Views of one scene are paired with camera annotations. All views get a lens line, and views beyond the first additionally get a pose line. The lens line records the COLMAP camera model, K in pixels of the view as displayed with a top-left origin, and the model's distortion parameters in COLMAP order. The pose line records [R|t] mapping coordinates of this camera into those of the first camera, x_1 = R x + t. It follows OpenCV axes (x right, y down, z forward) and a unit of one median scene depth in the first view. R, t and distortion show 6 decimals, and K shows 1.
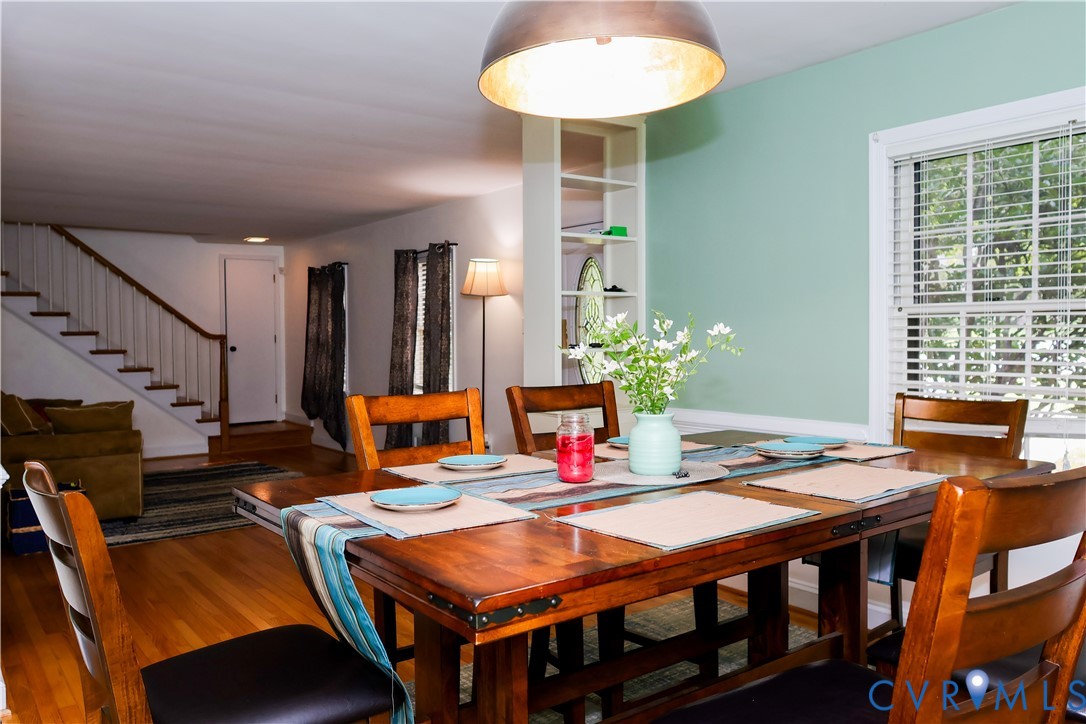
lens RADIAL K [[839.9, 0, 543.0], [0, 839.9, 362.0], [0, 0, 1]] dist [-0.005119, -0.013395]
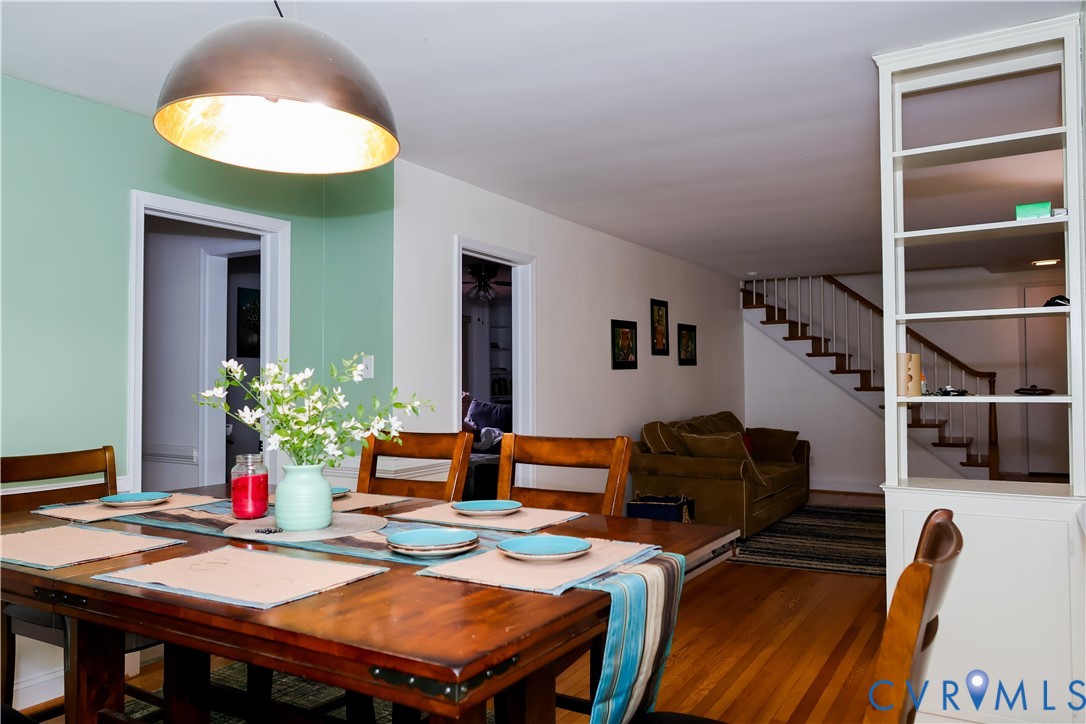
lens RADIAL K [[812.4, 0, 537.1], [0, 812.4, 362.7], [0, 0, 1]] dist [0.013384, -0.030486]
pose [[0.362023, -0.015362, -0.932043, 0.291036], [-0.022813, 0.999419, -0.025334, -0.009811], [0.931890, 0.030434, 0.361462, 0.242322]]
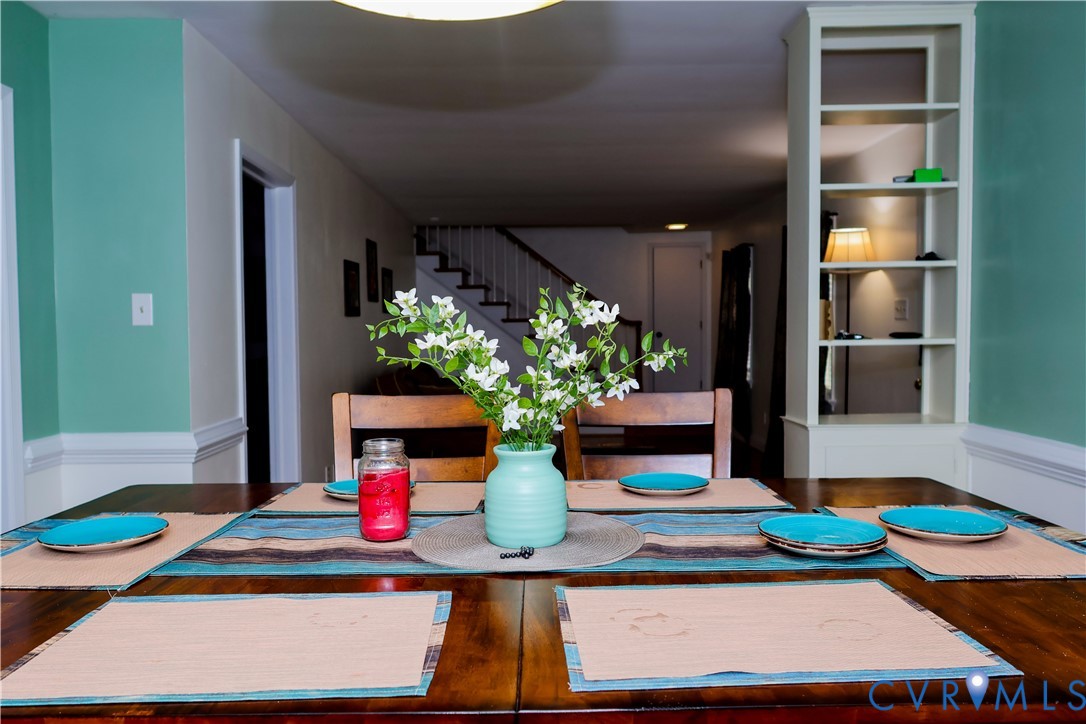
lens RADIAL K [[812.4, 0, 537.1], [0, 812.4, 362.7], [0, 0, 1]] dist [0.013384, -0.030486]
pose [[0.805020, 0.025883, -0.592683, 0.124550], [-0.013992, 0.999598, 0.024649, -0.004576], [0.593083, -0.011551, 0.805058, 0.129720]]
